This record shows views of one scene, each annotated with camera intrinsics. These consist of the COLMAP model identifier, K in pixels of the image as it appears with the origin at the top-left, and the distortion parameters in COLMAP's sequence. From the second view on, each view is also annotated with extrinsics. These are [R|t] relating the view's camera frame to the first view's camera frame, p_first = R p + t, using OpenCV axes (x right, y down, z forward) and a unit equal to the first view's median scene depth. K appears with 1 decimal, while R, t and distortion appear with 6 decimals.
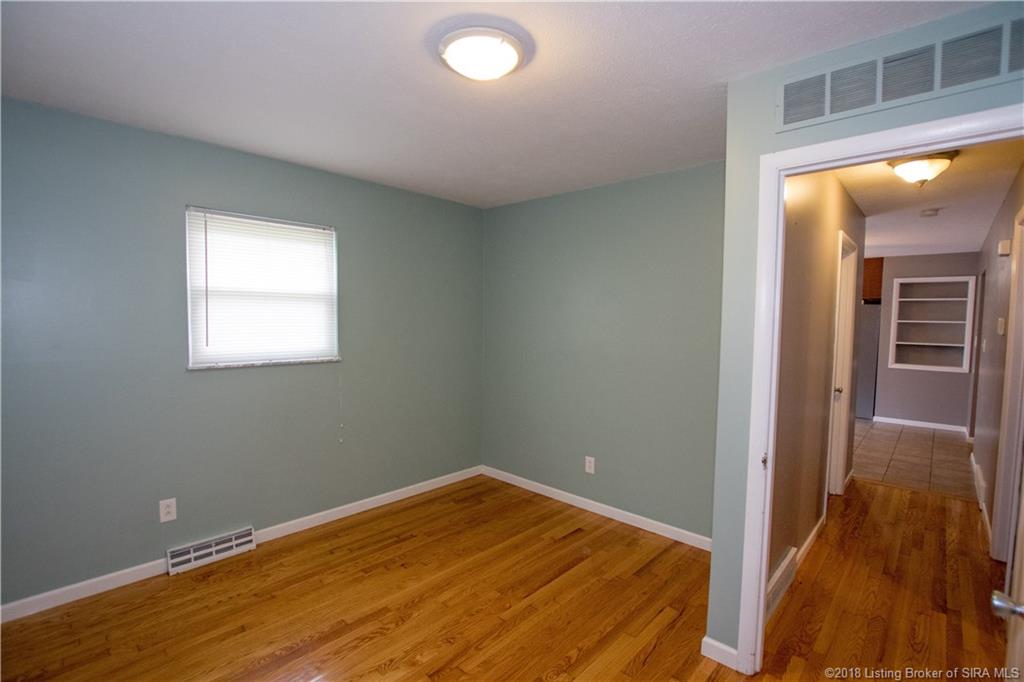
lens RADIAL K [[477.9, 0, 513.1], [0, 477.9, 345.6], [0, 0, 1]] dist [-0.001538, -0.000553]
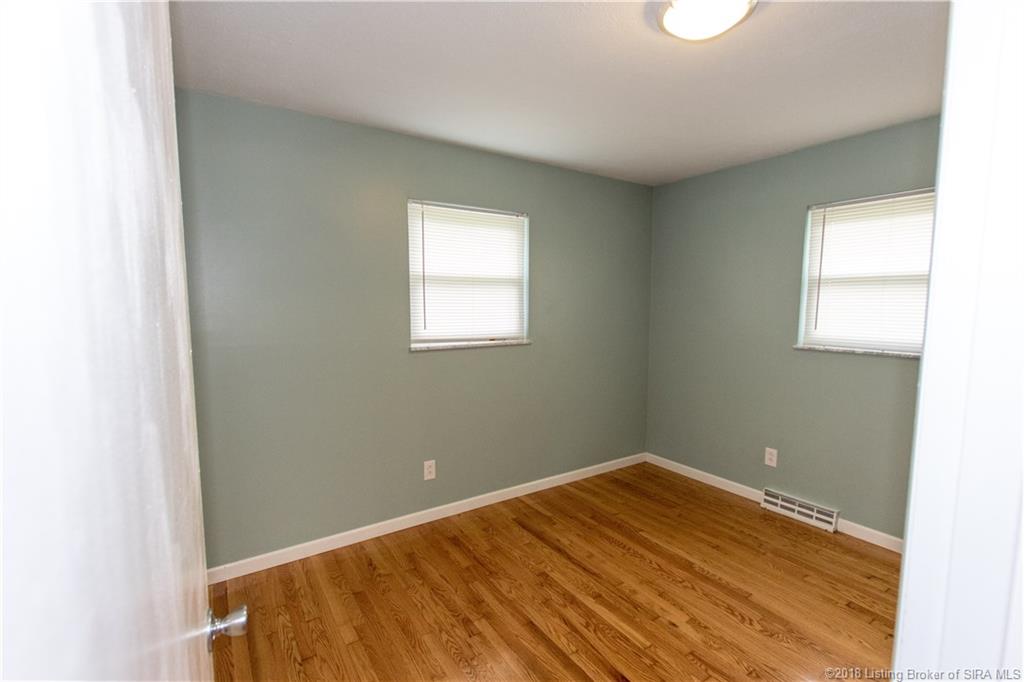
lens RADIAL K [[462.5, 0, 514.2], [0, 462.5, 345.8], [0, 0, 1]] dist [0.004725, -0.000582]
pose [[-0.208881, 0.075440, -0.975027, 0.577446], [-0.068047, 0.993482, 0.091446, -0.012544], [0.975571, 0.085449, -0.202386, 0.554285]]
